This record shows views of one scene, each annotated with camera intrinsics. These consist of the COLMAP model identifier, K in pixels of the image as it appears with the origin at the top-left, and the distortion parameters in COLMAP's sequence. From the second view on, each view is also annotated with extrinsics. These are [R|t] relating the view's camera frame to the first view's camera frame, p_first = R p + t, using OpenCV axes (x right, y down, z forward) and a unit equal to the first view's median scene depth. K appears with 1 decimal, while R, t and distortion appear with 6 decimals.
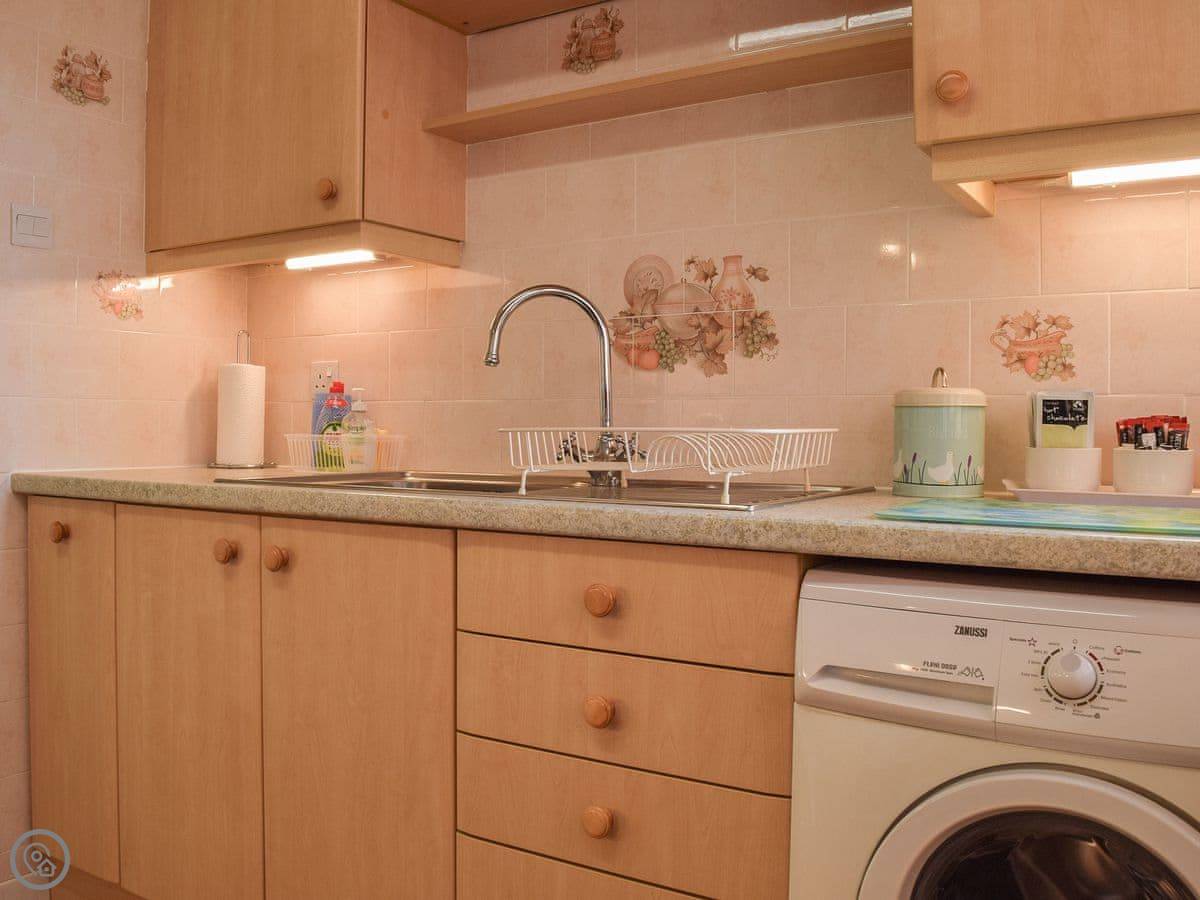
lens RADIAL K [[1046.5, 0, 616.6], [0, 1046.5, 442.0], [0, 0, 1]] dist [-0.093372, 0.020555]
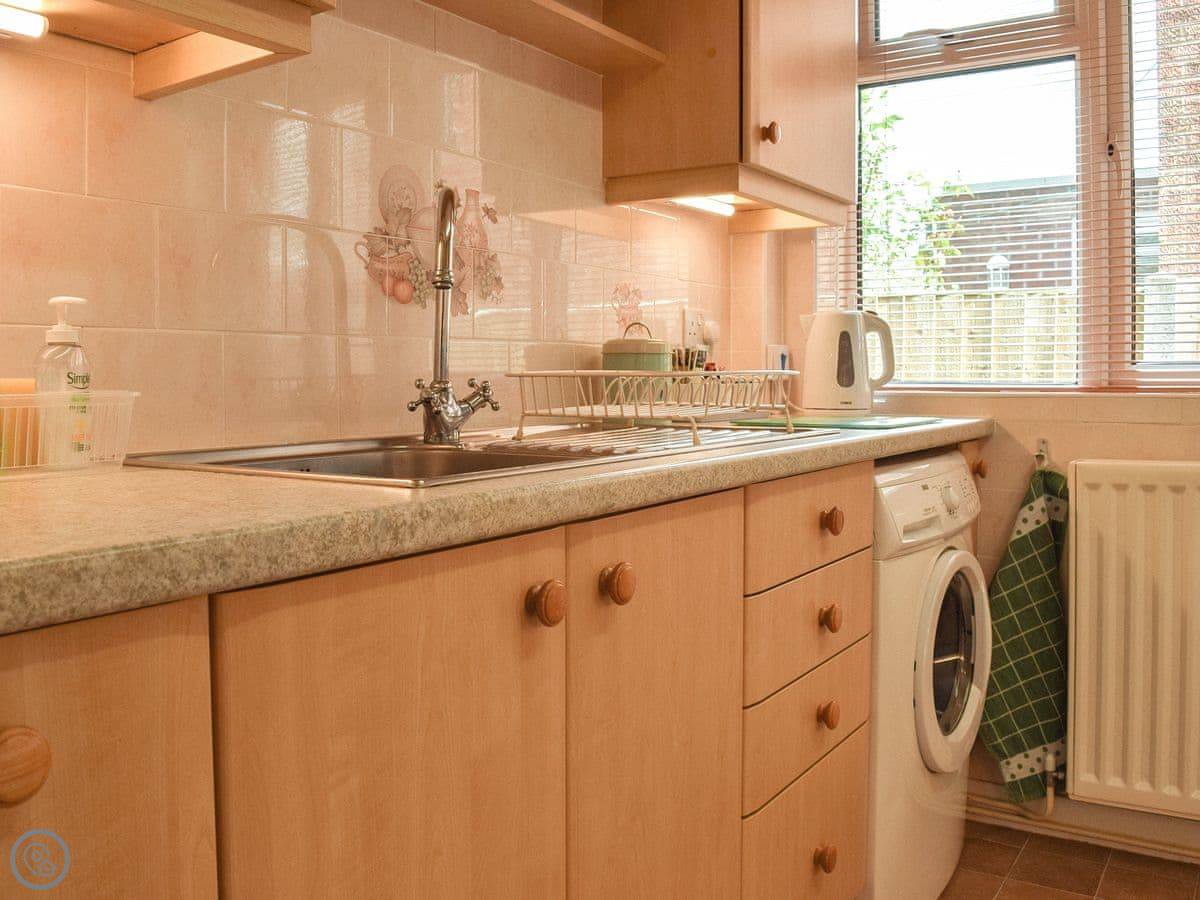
lens RADIAL K [[1067.8, 0, 601.2], [0, 1067.8, 367.2], [0, 0, 1]] dist [-0.006411, 0.001477]
pose [[0.041547, -0.004454, 0.999127, -0.850478], [0.014527, 0.999887, 0.003853, -0.019867], [-0.999031, 0.014354, 0.041607, 0.842739]]
